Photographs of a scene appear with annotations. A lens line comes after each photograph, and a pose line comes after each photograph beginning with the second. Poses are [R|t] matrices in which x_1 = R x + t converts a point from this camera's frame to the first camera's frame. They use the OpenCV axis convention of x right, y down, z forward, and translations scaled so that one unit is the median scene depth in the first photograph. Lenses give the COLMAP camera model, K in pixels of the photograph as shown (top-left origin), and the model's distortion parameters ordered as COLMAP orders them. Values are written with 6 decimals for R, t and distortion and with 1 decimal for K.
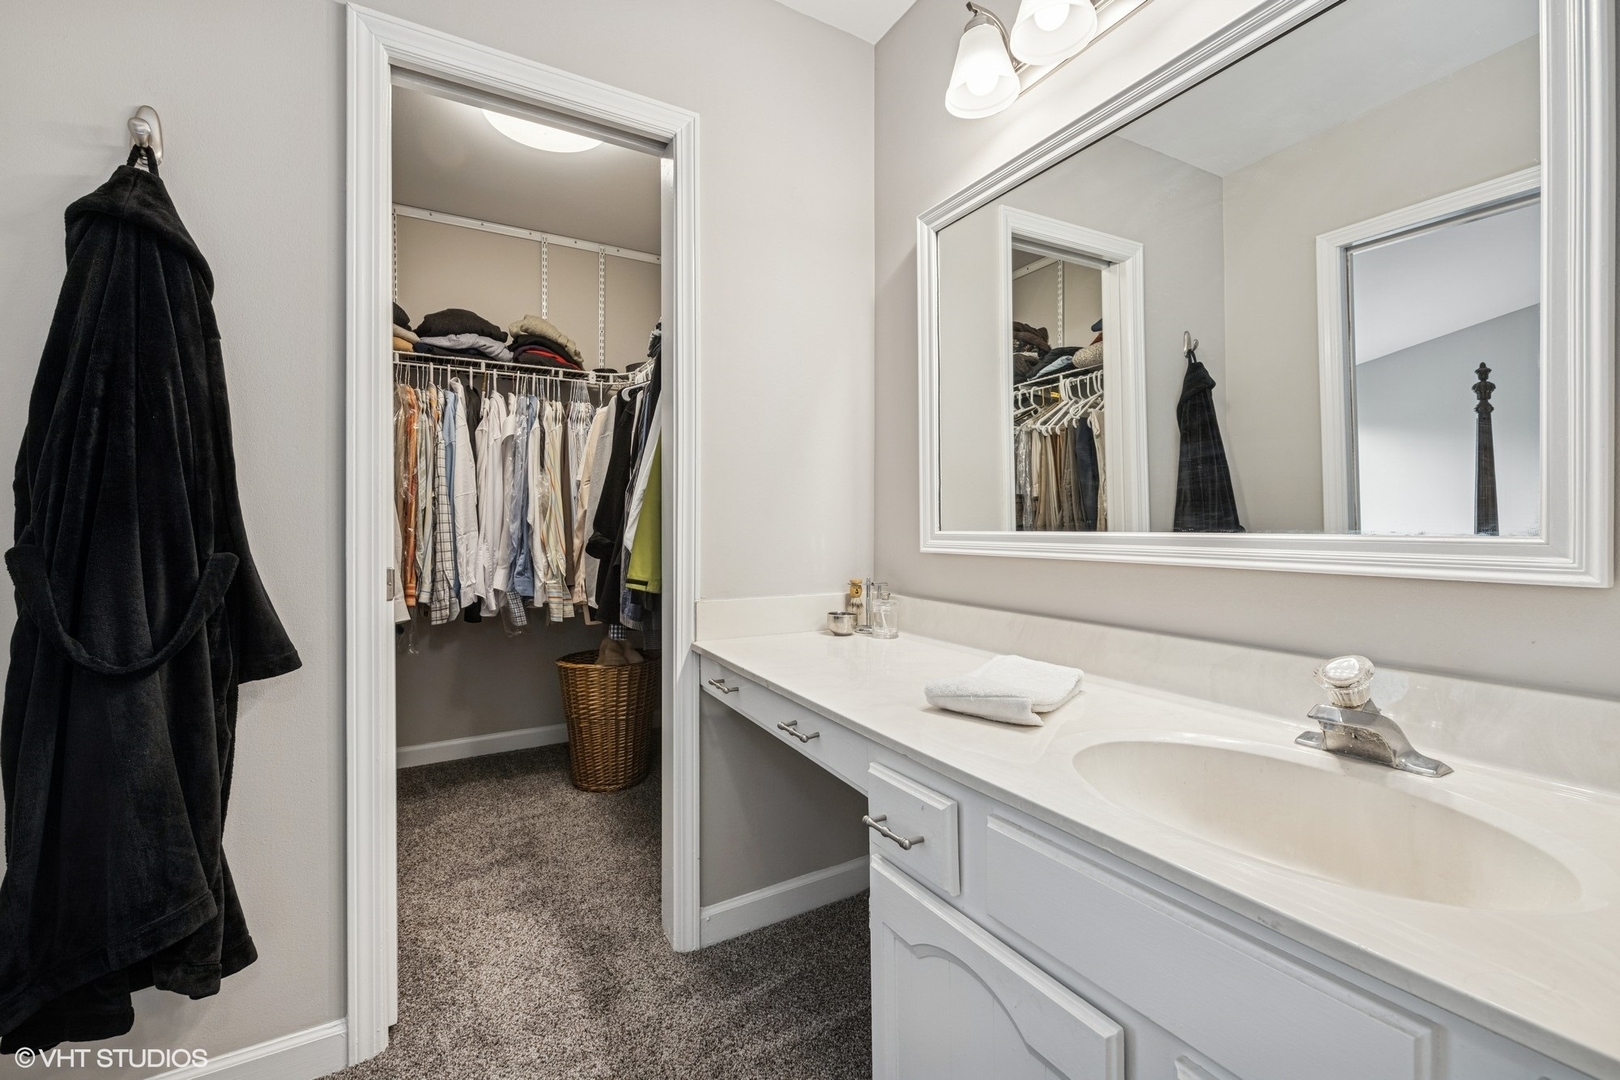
lens RADIAL K [[675.1, 0, 811.6], [0, 675.1, 524.2], [0, 0, 1]] dist [0.004182, 0.000163]
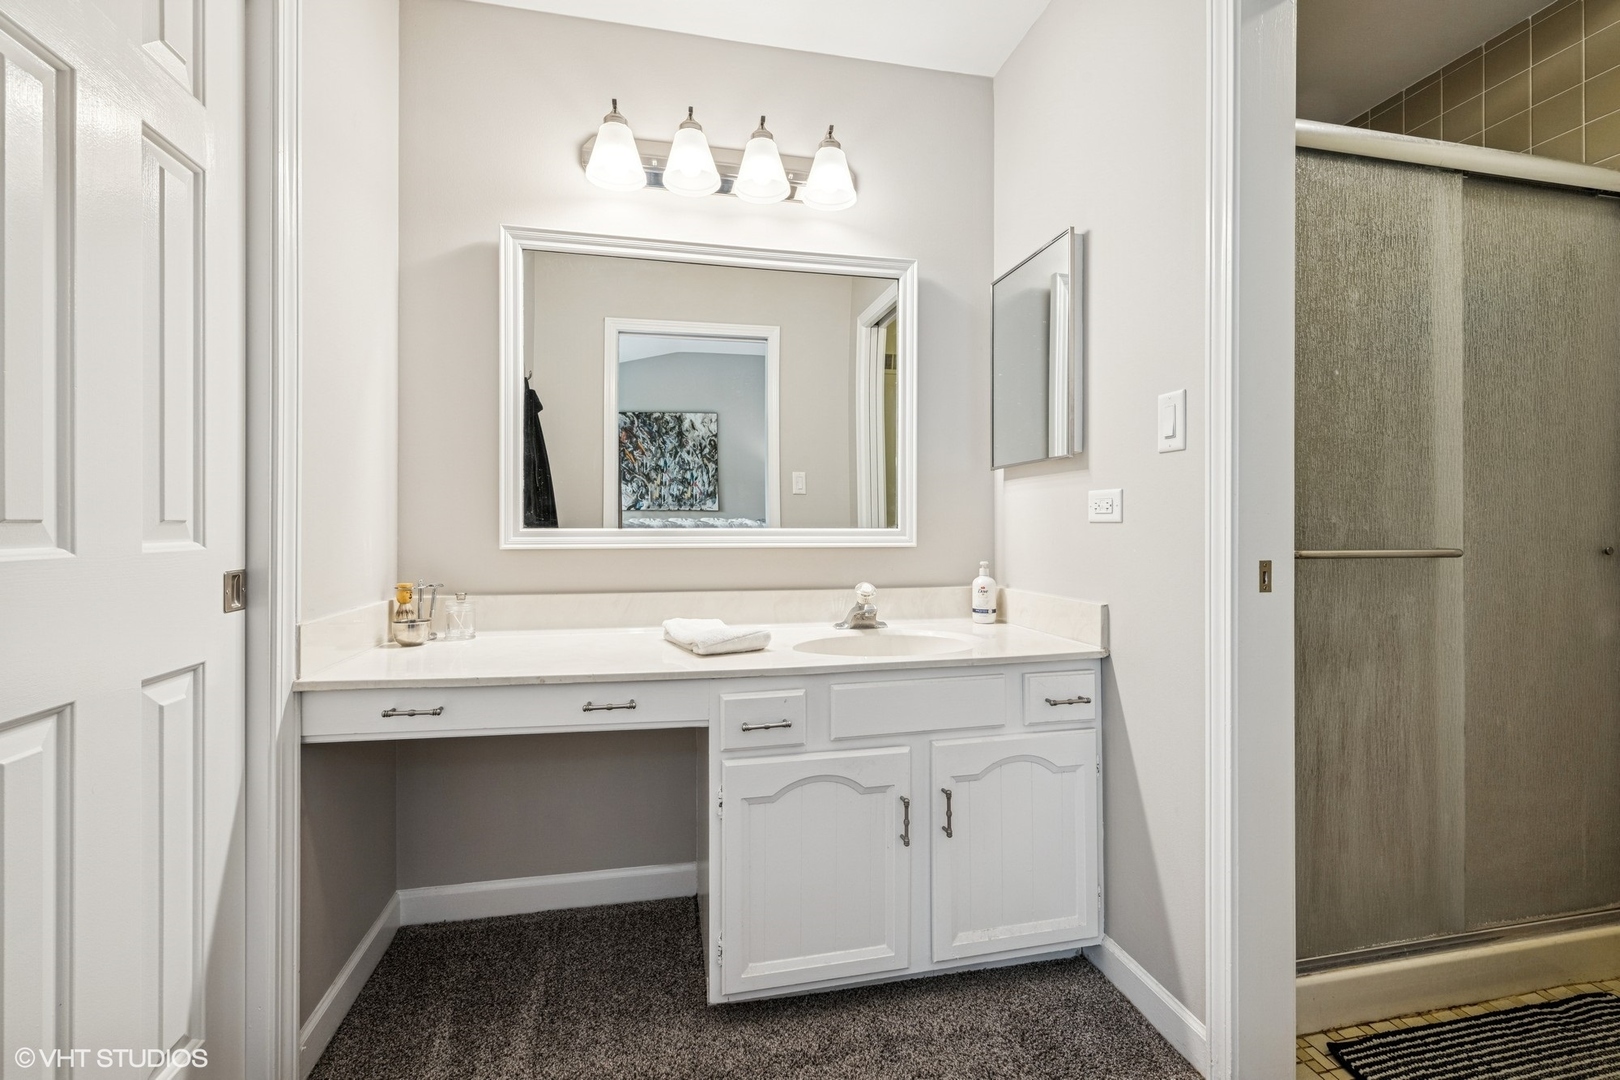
lens RADIAL K [[675.1, 0, 827.8], [0, 675.1, 515.1], [0, 0, 1]] dist [0.004182, 0.000163]
pose [[0.303923, 0.014452, 0.952587, -0.678351], [-0.004622, 0.999896, -0.013695, 0.000691], [-0.952686, -0.000241, 0.303958, 0.211584]]
